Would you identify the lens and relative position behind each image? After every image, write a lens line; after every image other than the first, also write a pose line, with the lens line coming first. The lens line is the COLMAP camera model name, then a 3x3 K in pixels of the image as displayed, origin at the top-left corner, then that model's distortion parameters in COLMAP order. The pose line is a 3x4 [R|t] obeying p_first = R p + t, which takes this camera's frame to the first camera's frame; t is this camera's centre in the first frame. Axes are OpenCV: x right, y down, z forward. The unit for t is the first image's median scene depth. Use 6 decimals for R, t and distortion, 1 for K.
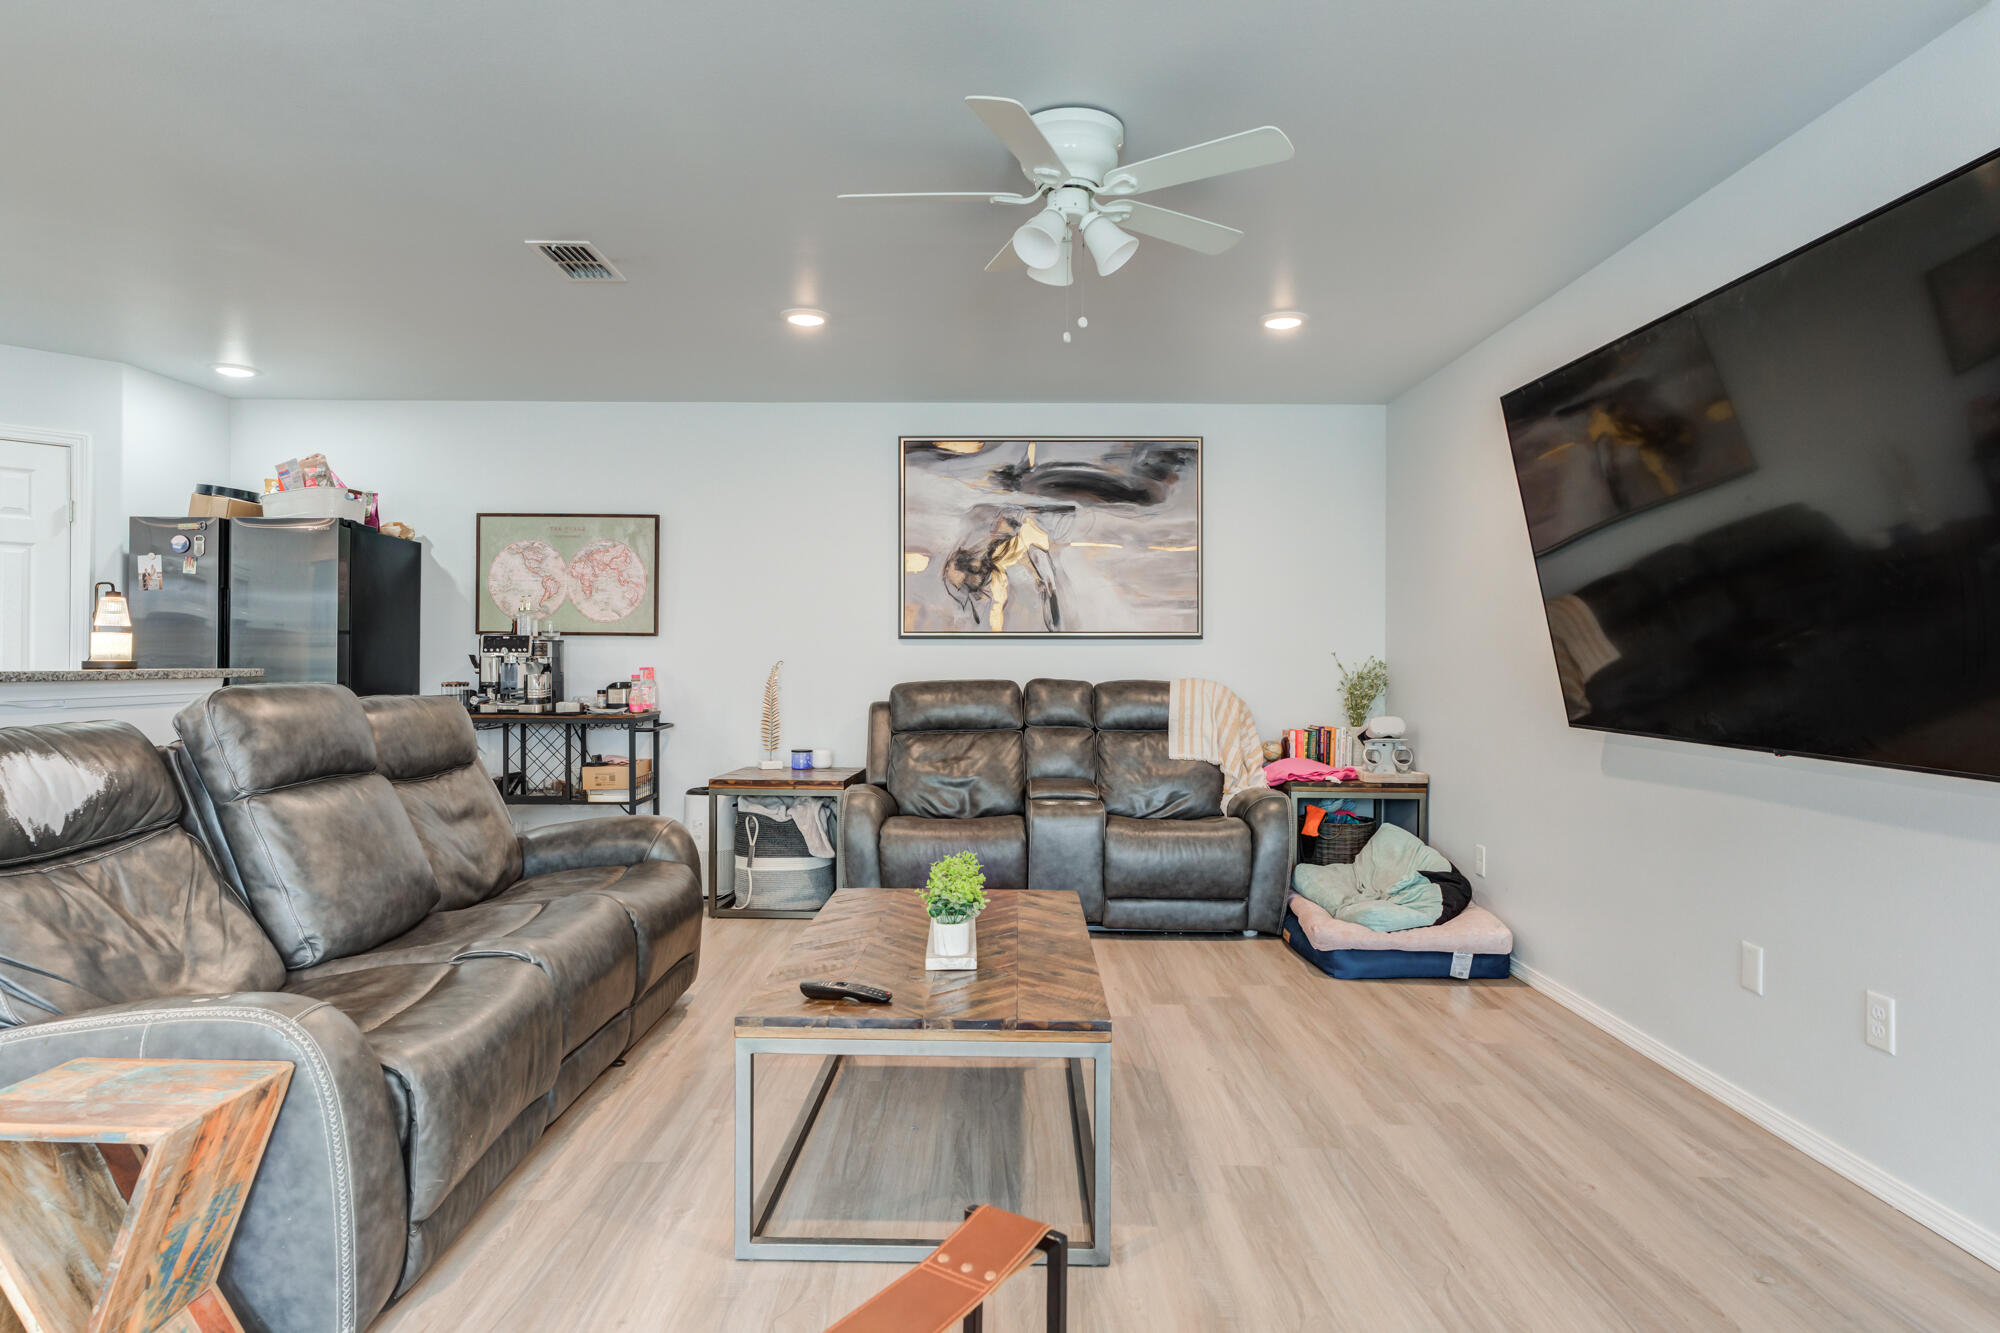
lens RADIAL K [[1151.0, 0, 1014.7], [0, 1151.0, 665.6], [0, 0, 1]] dist [-0.004767, 0.011309]
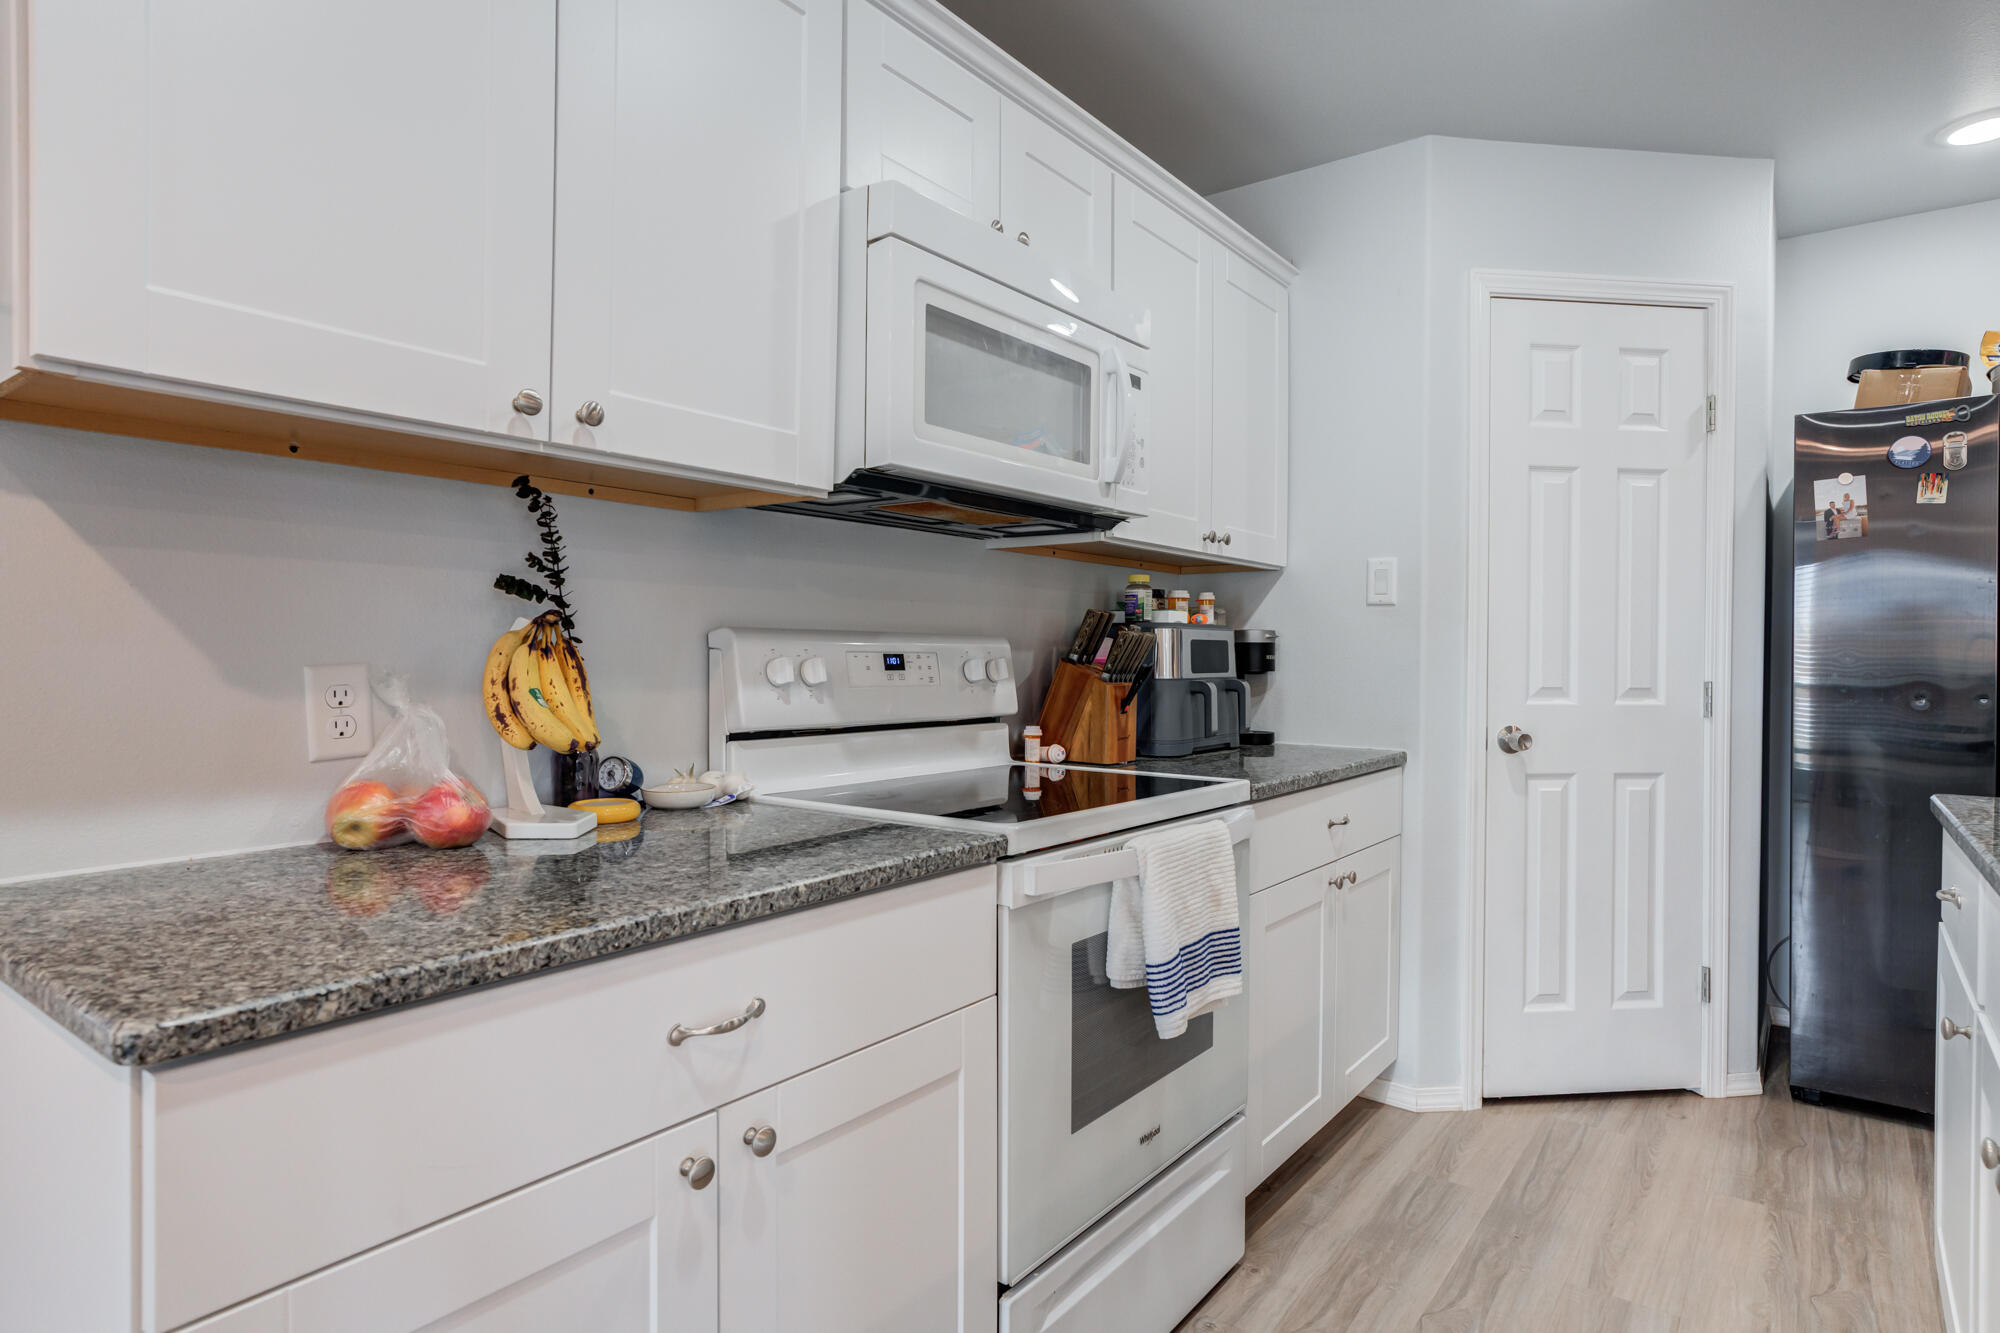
lens RADIAL K [[1151.0, 0, 998.7], [0, 1151.0, 656.3], [0, 0, 1]] dist [-0.004767, 0.011309]
pose [[0.802978, 0.001802, -0.596005, -0.747601], [-0.004156, 0.999988, -0.002576, -0.003815], [0.595994, 0.004546, 0.802976, 0.291117]]
